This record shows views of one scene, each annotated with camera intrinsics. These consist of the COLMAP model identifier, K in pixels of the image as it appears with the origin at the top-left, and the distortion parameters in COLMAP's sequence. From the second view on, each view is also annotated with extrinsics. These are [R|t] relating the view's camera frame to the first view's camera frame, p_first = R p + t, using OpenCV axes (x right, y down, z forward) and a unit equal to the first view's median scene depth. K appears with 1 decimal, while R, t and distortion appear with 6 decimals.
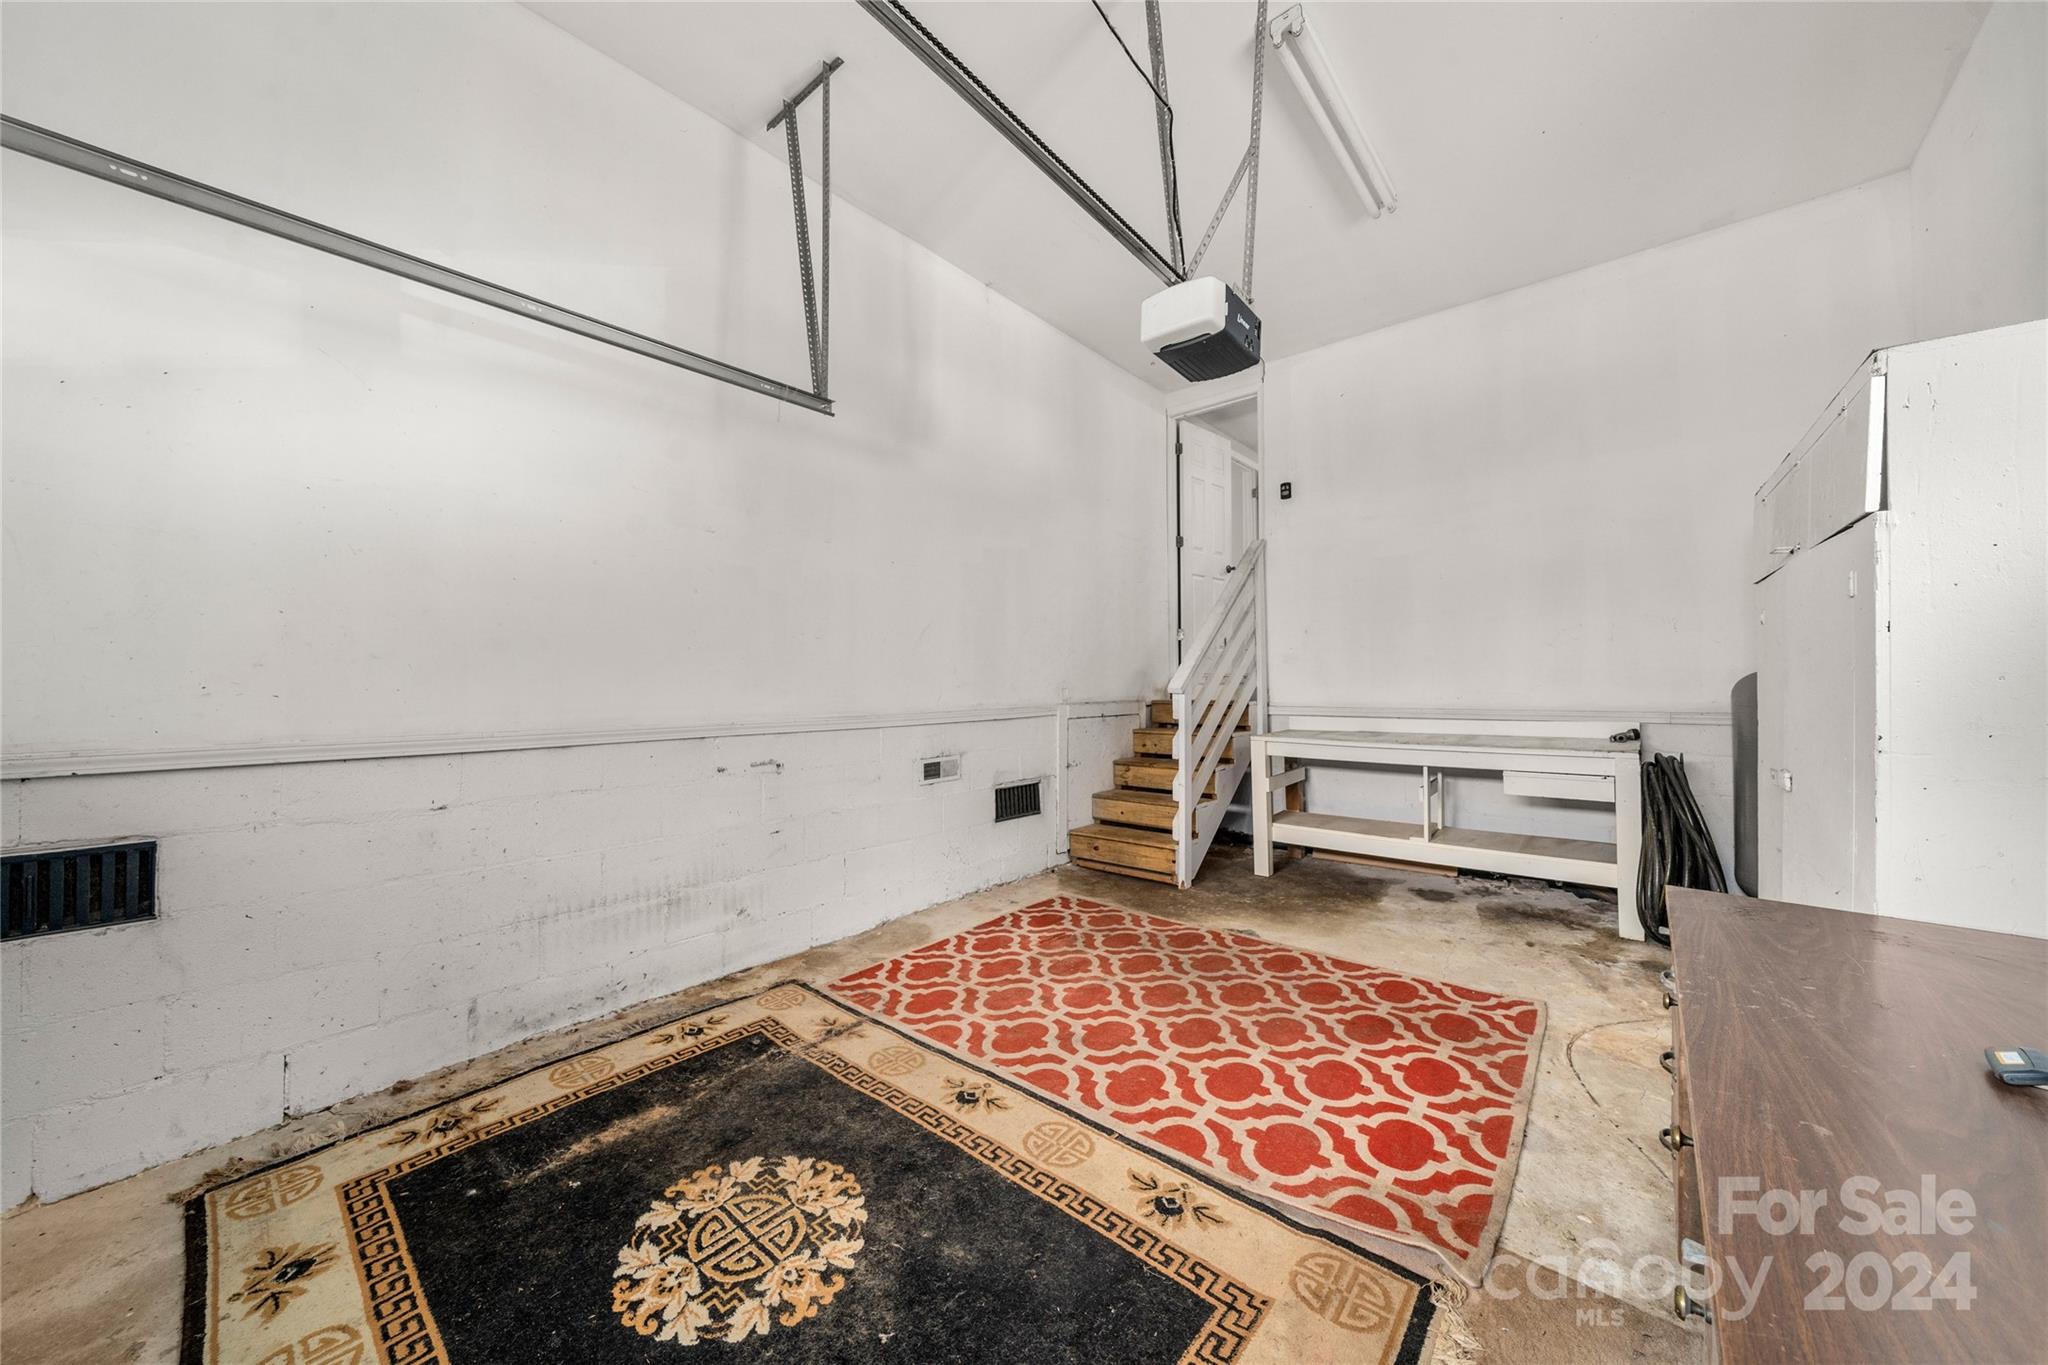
lens RADIAL K [[714.9, 0, 1034.1], [0, 714.9, 673.5], [0, 0, 1]] dist [-0.002858, -0.000382]
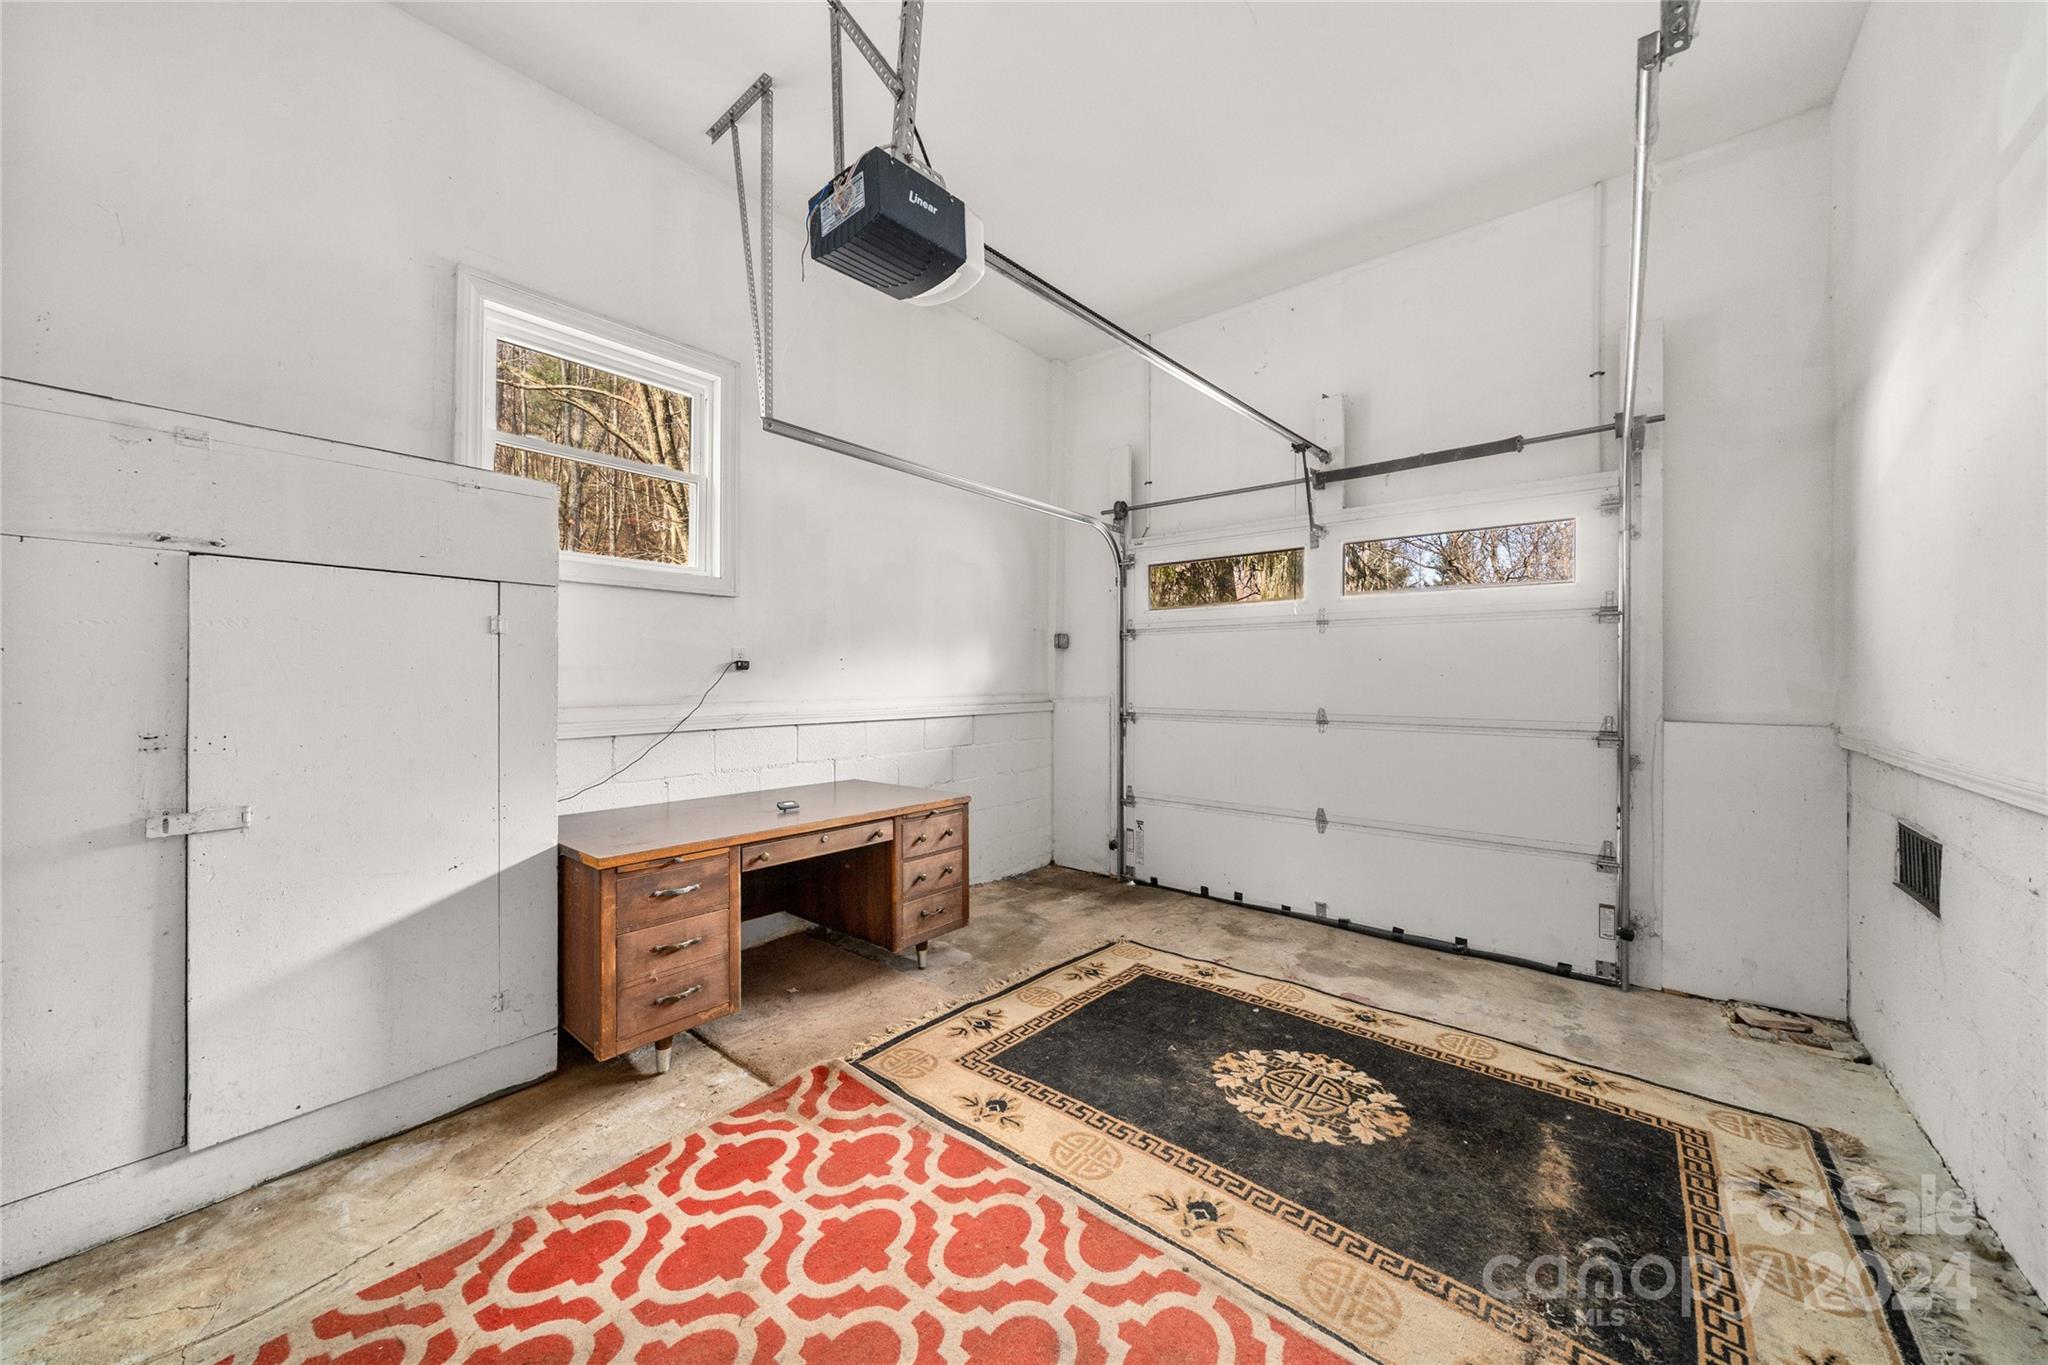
lens RADIAL K [[714.9, 0, 1034.1], [0, 714.9, 673.5], [0, 0, 1]] dist [-0.002858, -0.000382]
pose [[-0.999920, 0.002435, -0.012391, 0.120056], [0.002661, 0.999830, -0.018223, -0.003561], [0.012345, -0.018254, -0.999757, 2.039765]]
